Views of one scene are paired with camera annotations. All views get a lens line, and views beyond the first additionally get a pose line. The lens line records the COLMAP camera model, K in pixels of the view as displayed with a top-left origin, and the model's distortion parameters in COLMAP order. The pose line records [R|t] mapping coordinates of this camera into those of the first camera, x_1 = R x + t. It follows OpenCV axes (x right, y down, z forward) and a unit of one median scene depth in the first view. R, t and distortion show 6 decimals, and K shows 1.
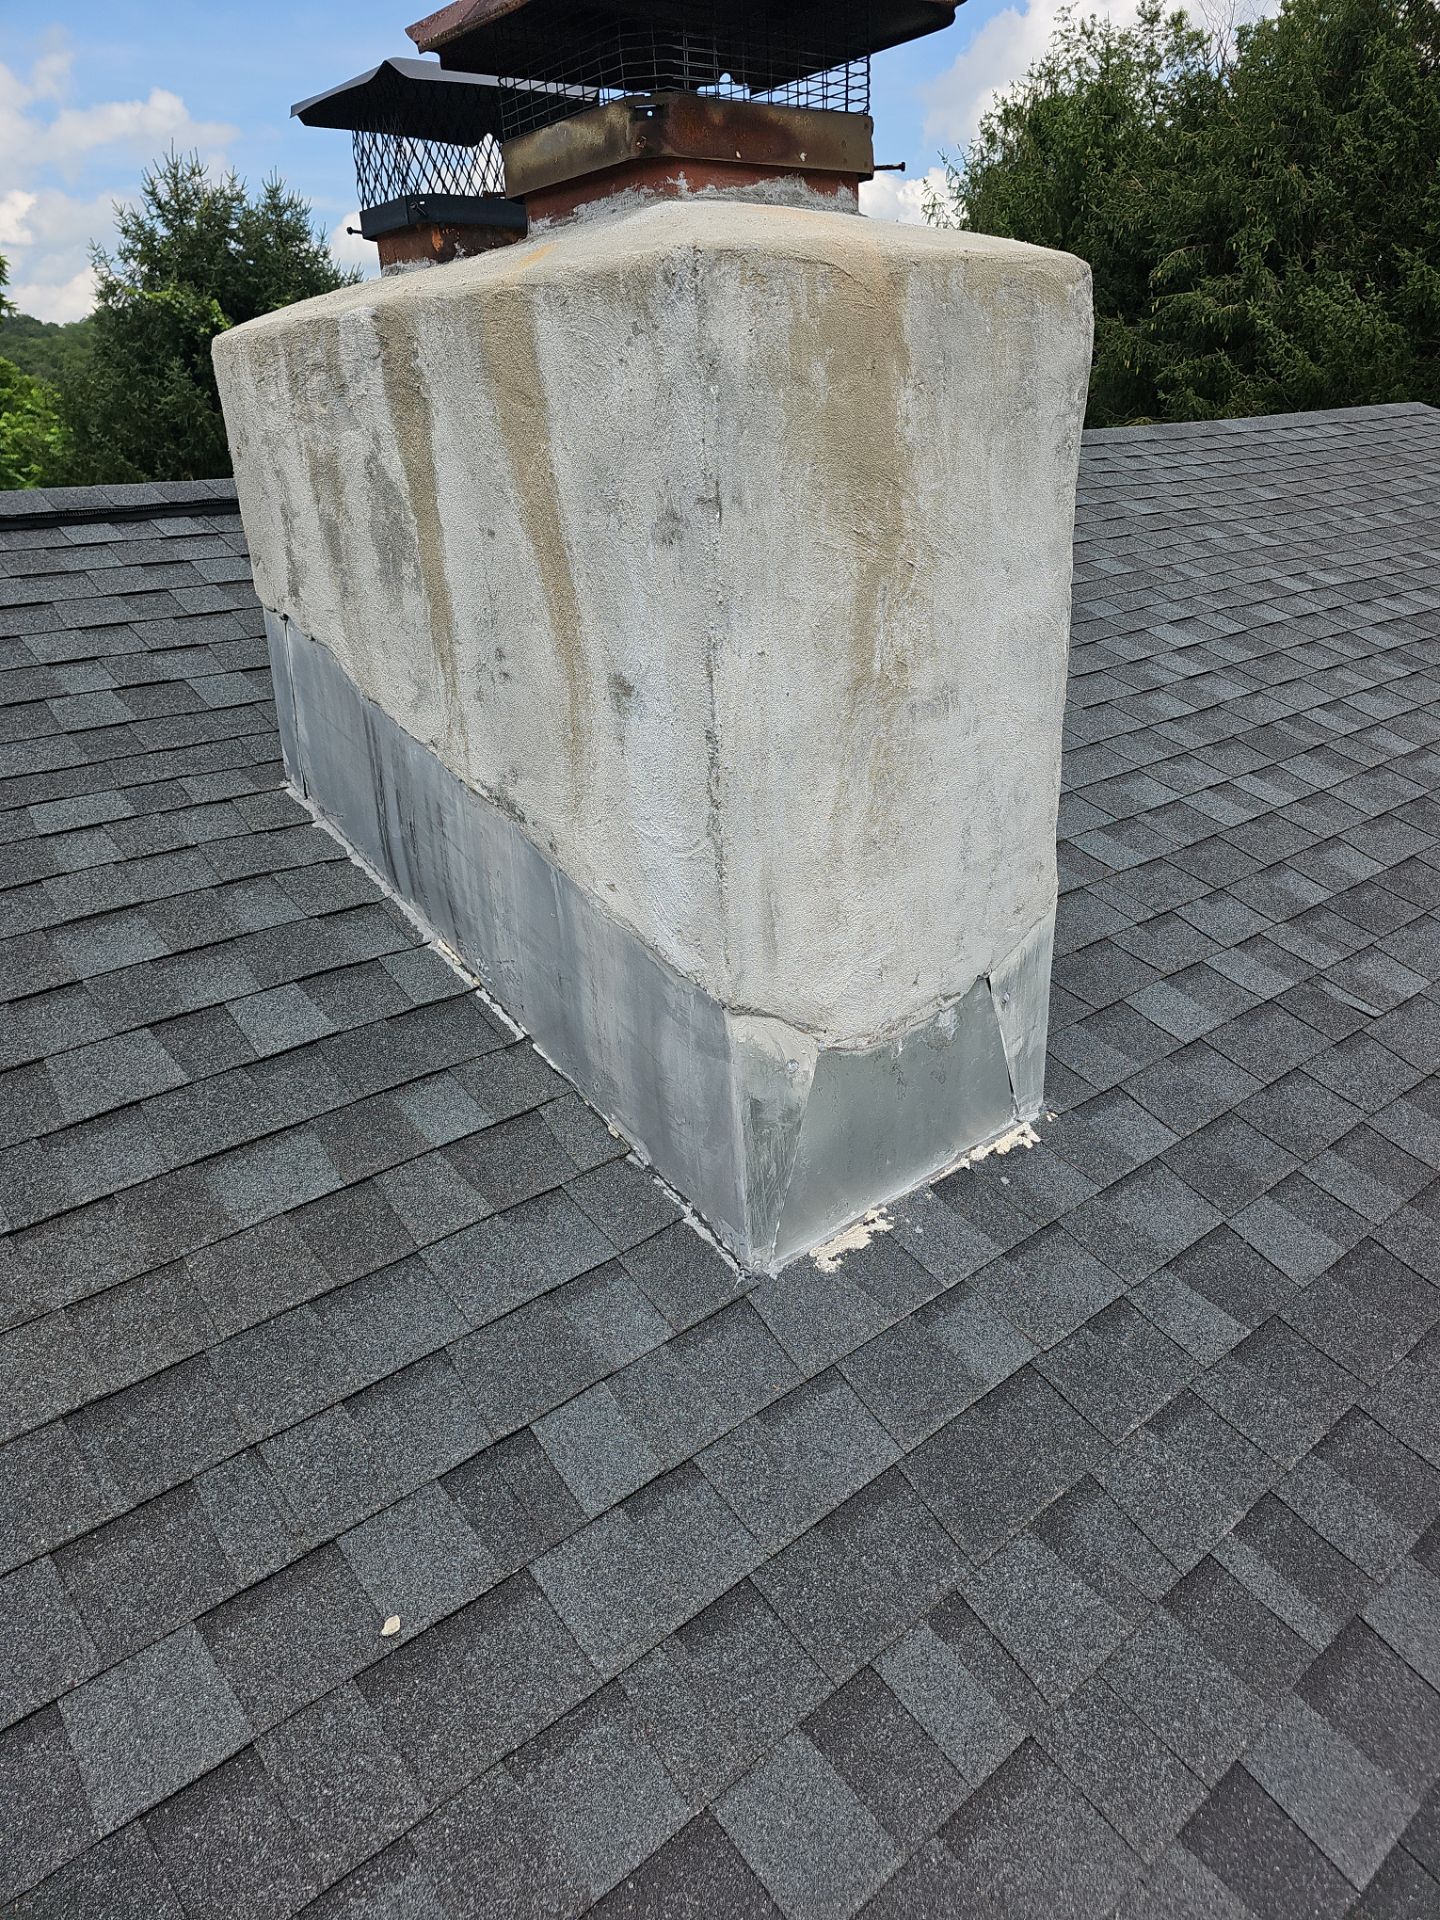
lens RADIAL K [[1277.0, 0, 720.0], [0, 1277.0, 960.0], [0, 0, 1]] dist [0.027413, -0.038252]
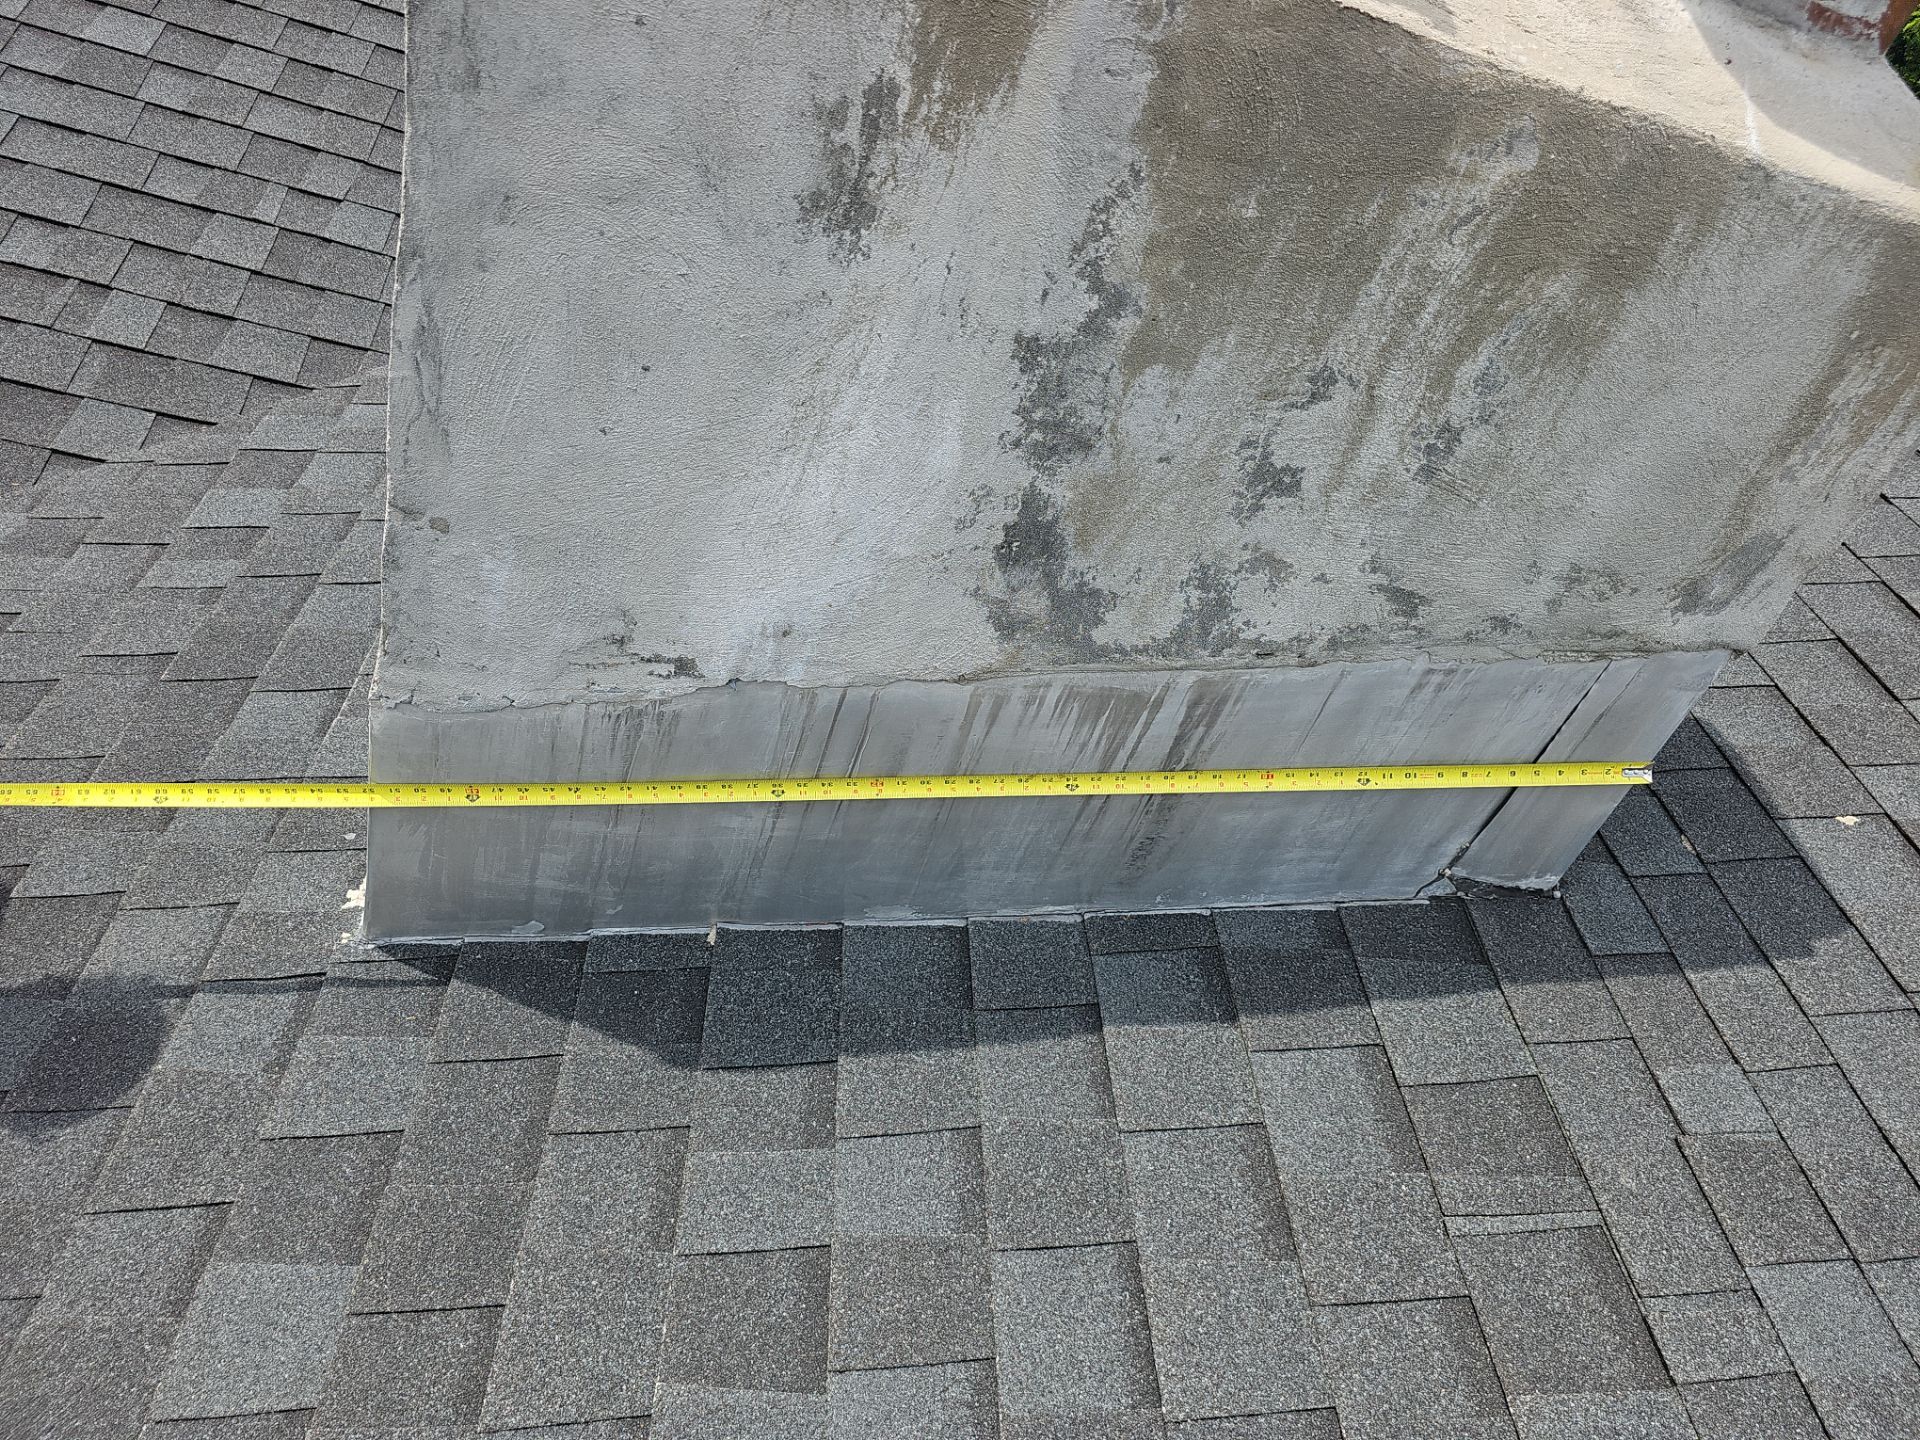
lens RADIAL K [[1261.8, 0, 958.7], [0, 1261.8, 682.3], [0, 0, 1]] dist [0.062818, -0.064585]
pose [[-0.592966, 0.383294, -0.708150, 0.609172], [-0.546373, 0.454492, 0.703501, -0.765734], [0.591497, 0.804066, -0.060077, 1.360550]]
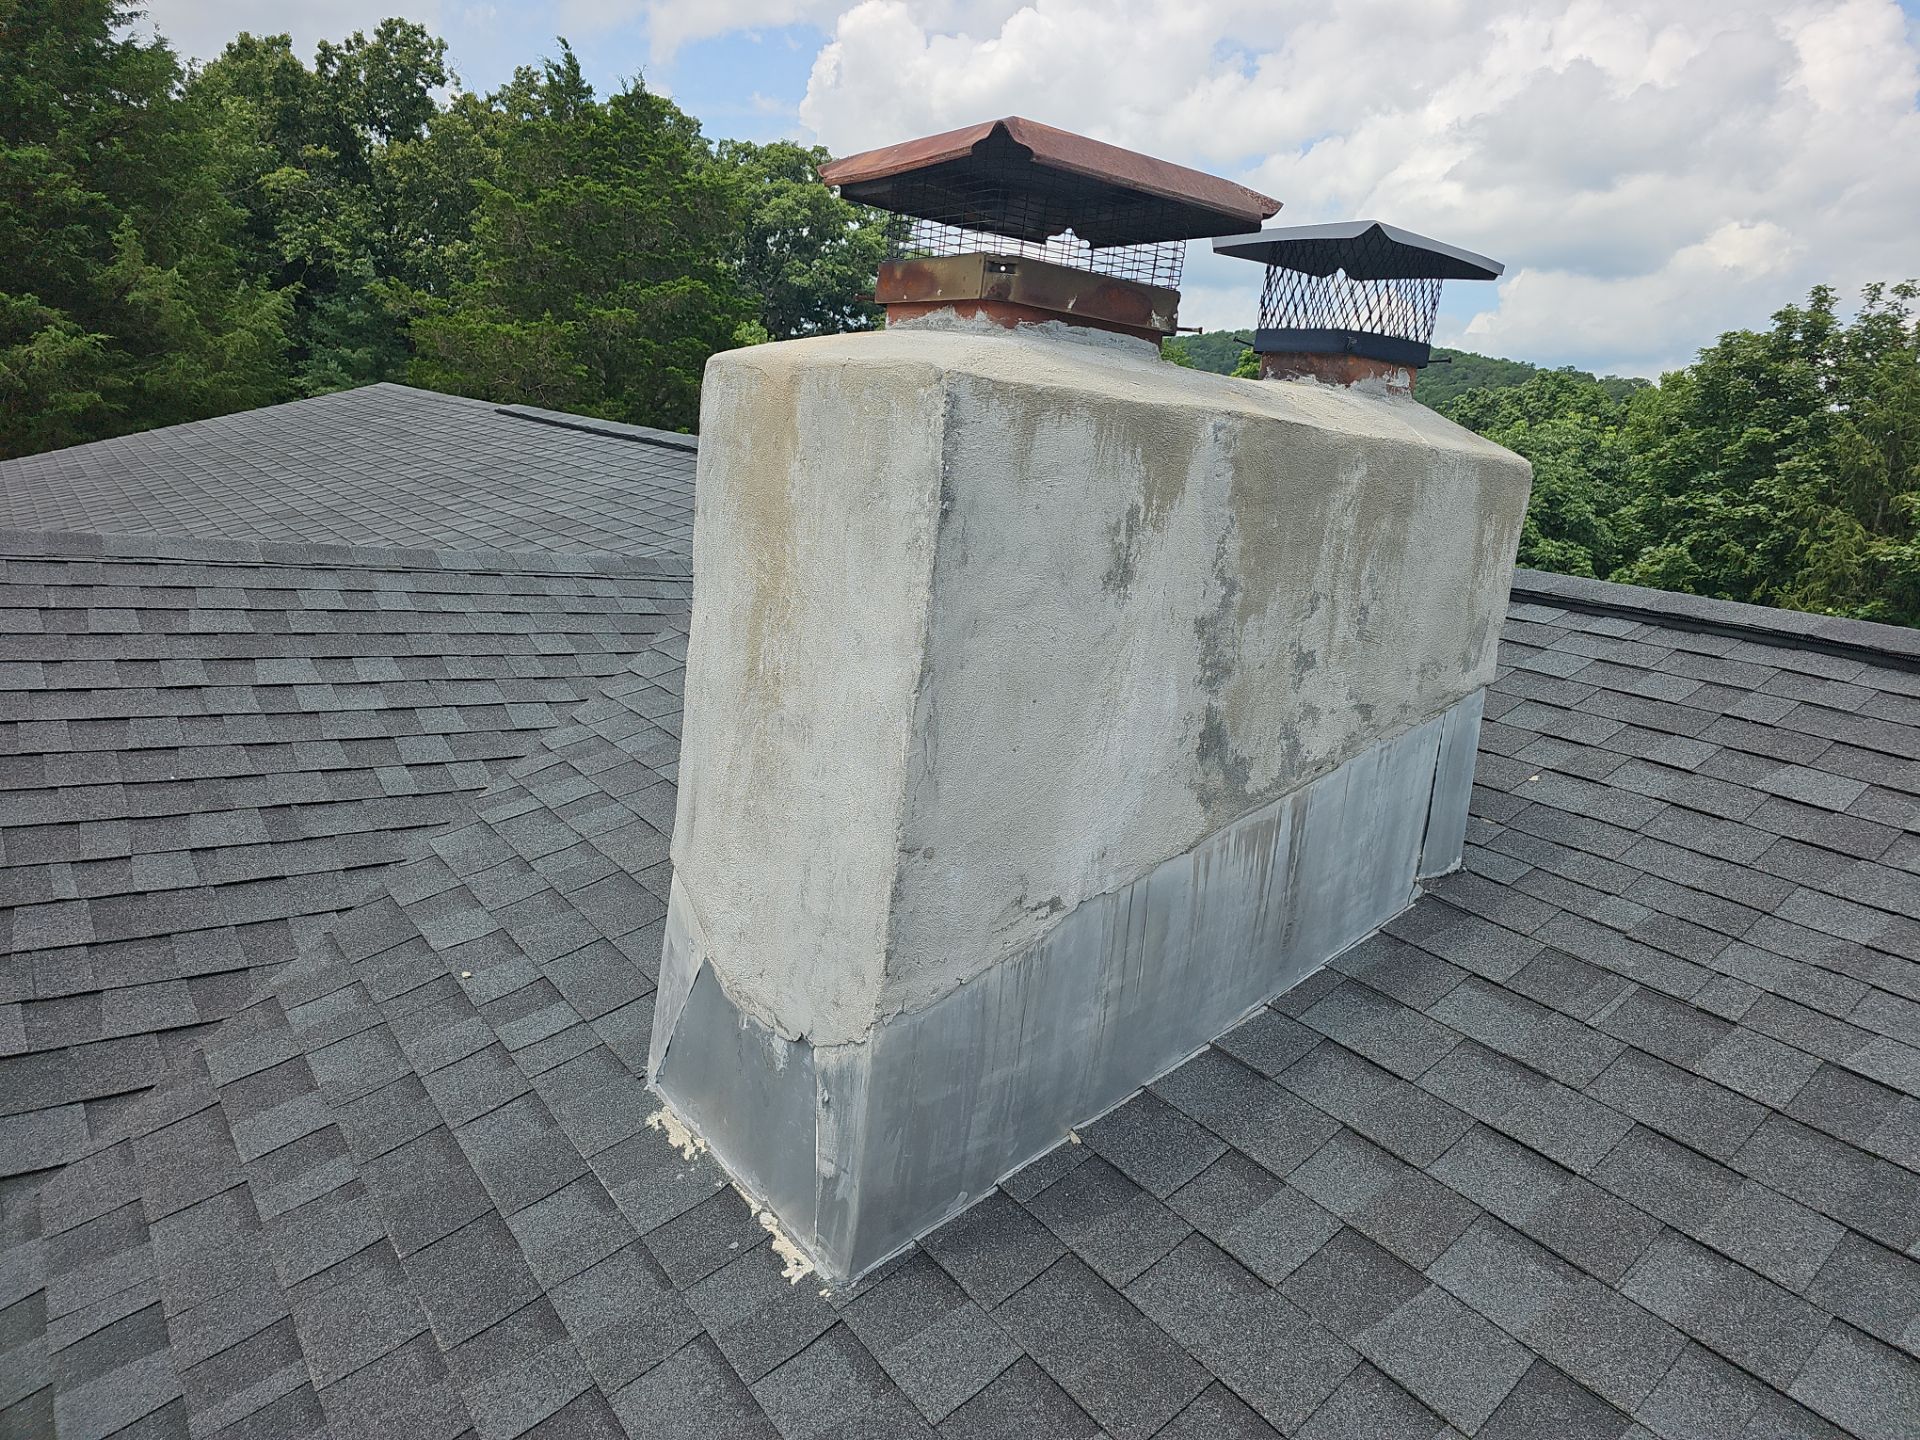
lens RADIAL K [[1264.2, 0, 951.4], [0, 1264.2, 689.1], [0, 0, 1]] dist [0.086528, -0.110396]
pose [[-0.062859, 0.226695, -0.971935, 1.167873], [-0.494264, 0.838975, 0.227650, -0.523340], [0.867036, 0.494702, 0.059310, 0.994775]]
